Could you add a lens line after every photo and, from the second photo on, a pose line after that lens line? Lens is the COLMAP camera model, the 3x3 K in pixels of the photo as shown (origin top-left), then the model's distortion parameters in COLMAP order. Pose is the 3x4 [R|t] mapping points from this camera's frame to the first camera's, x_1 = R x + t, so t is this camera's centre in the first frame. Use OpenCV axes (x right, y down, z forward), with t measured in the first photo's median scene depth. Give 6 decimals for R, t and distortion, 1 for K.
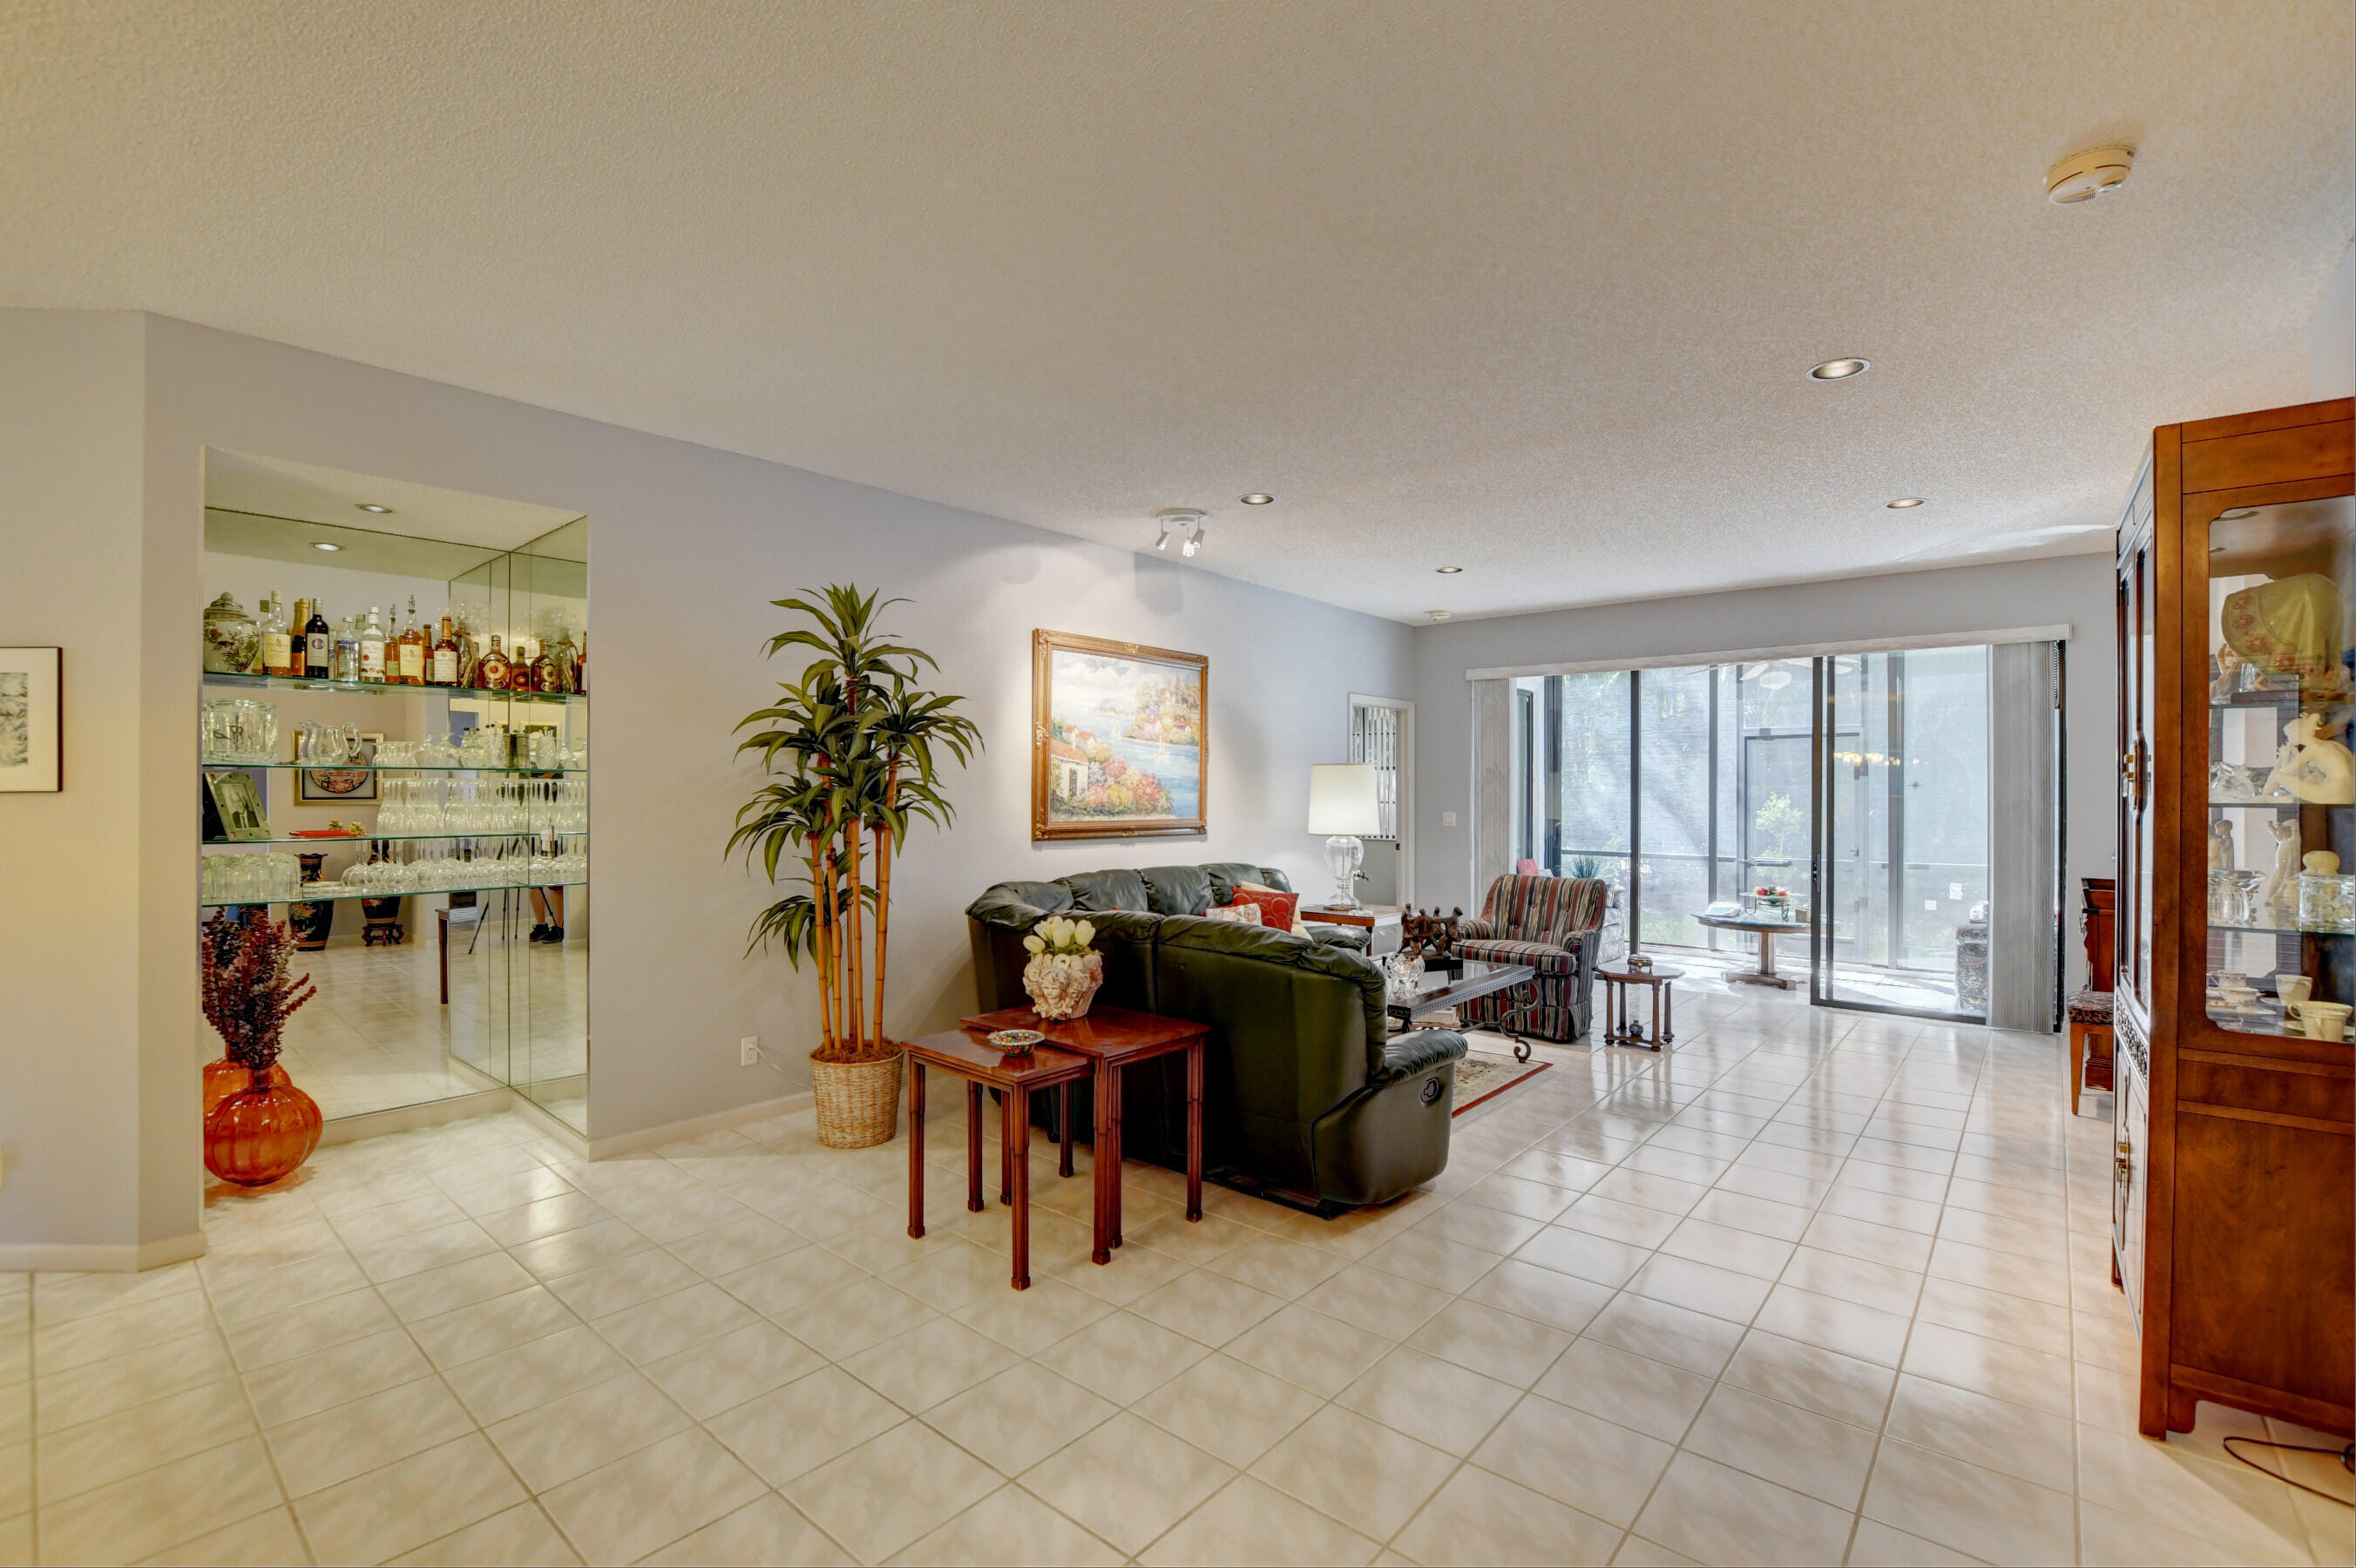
lens RADIAL K [[1033.0, 0, 1176.4], [0, 1033.0, 783.7], [0, 0, 1]] dist [-0.031061, 0.003646]
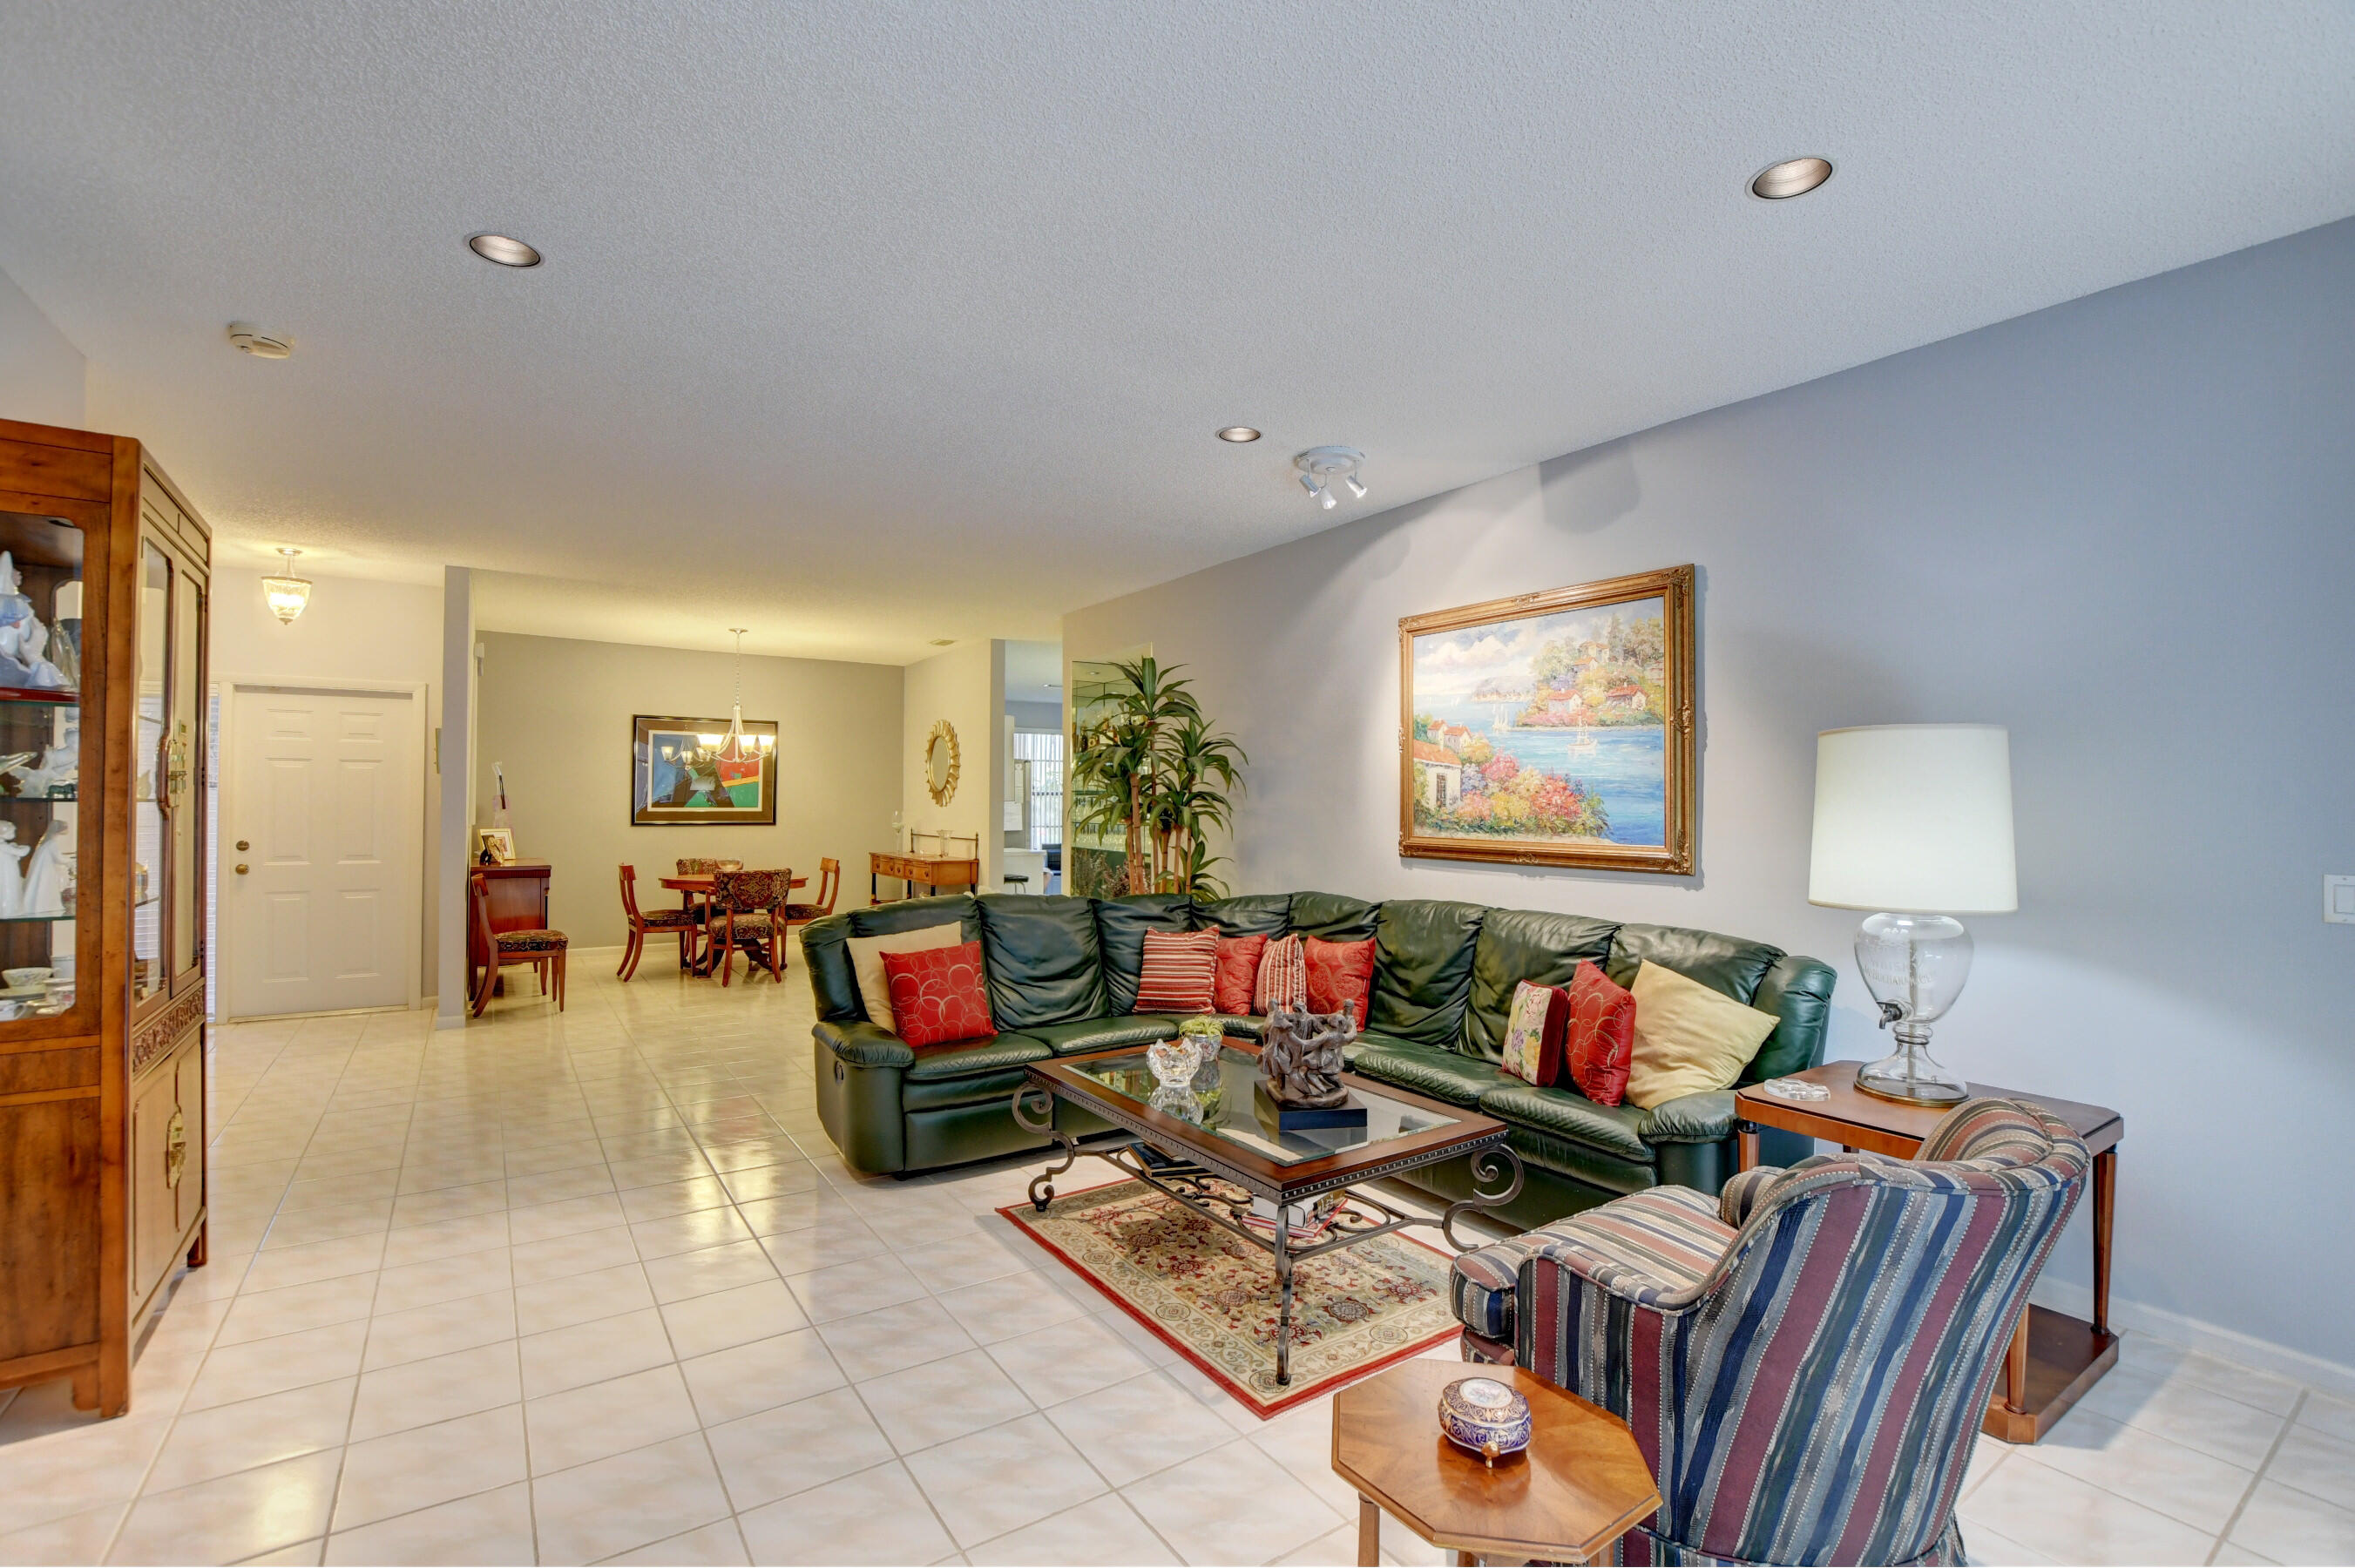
lens RADIAL K [[1032.6, 0, 1169.1], [0, 1032.6, 780.1], [0, 0, 1]] dist [-0.031061, 0.003646]
pose [[-0.259006, -0.023362, -0.965593, 0.737763], [0.004258, 0.999670, -0.025329, 0.010233], [0.965866, -0.010672, -0.258821, 0.988199]]
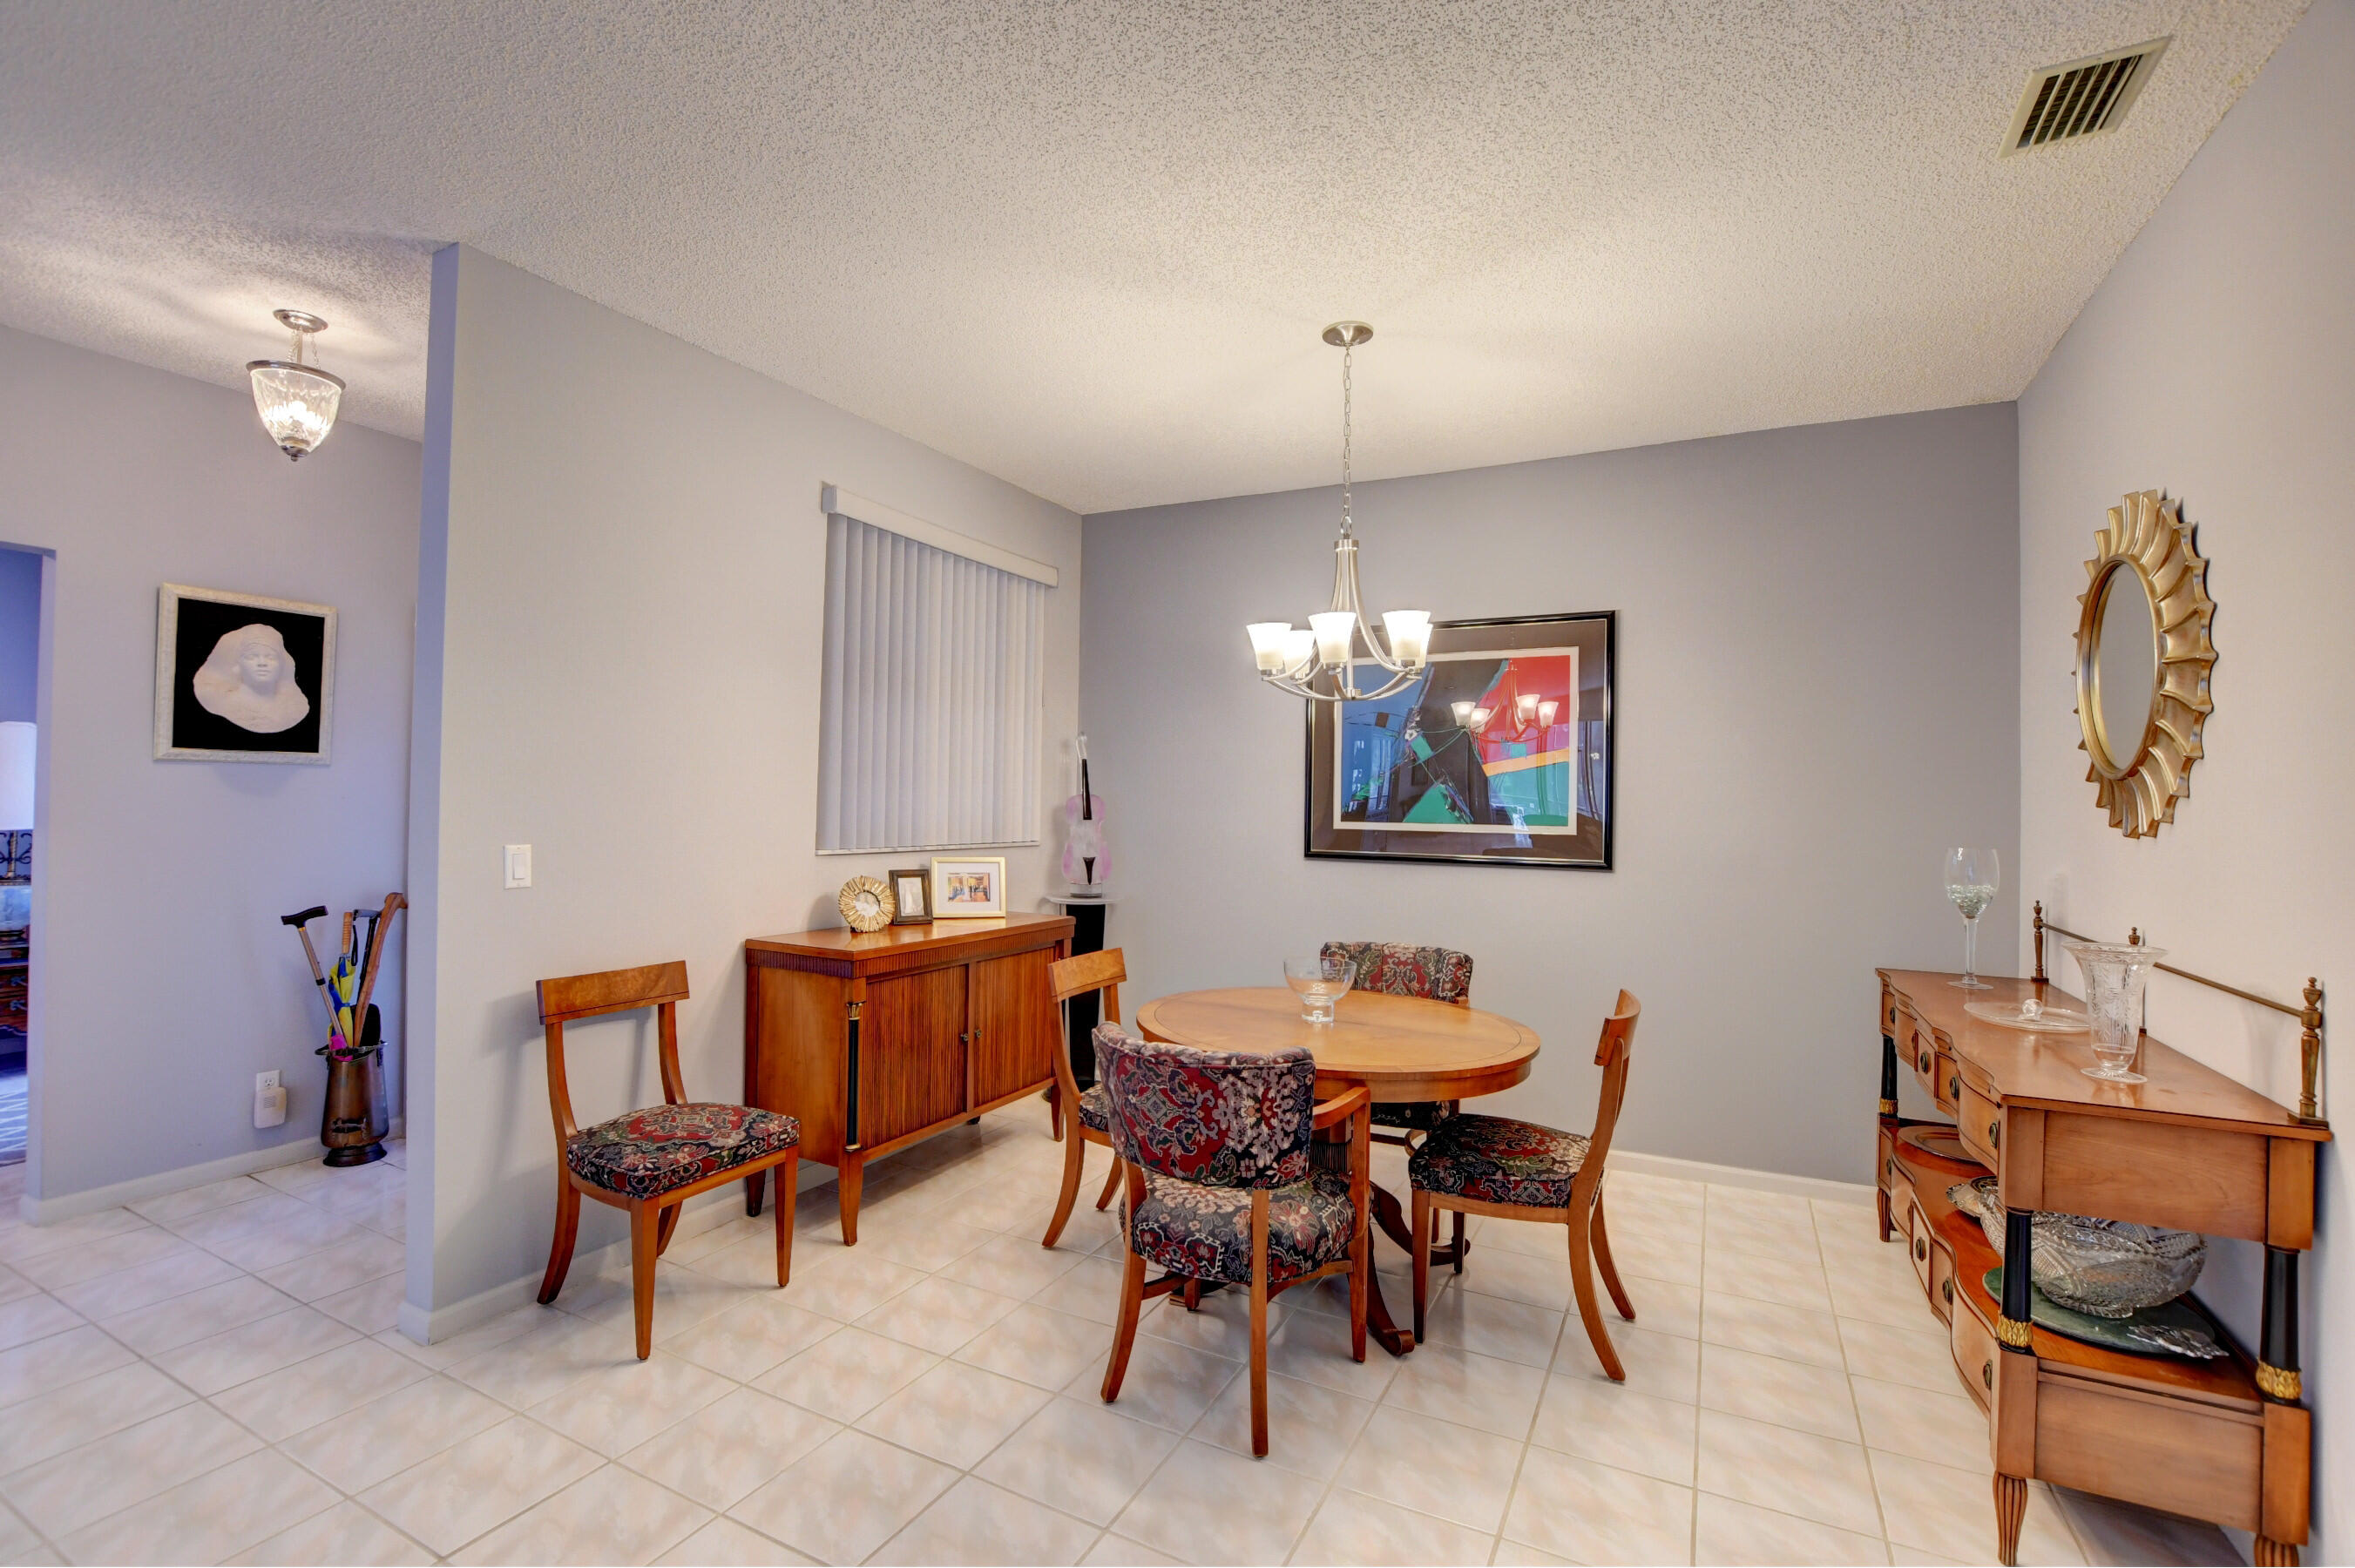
lens RADIAL K [[1032.6, 0, 1177.0], [0, 1032.6, 797.8], [0, 0, 1]] dist [-0.031061, 0.003646]
pose [[-0.972426, -0.016071, -0.232659, -0.306506], [-0.012987, 0.999806, -0.014781, 0.004346], [0.232852, -0.011352, -0.972446, 0.508328]]
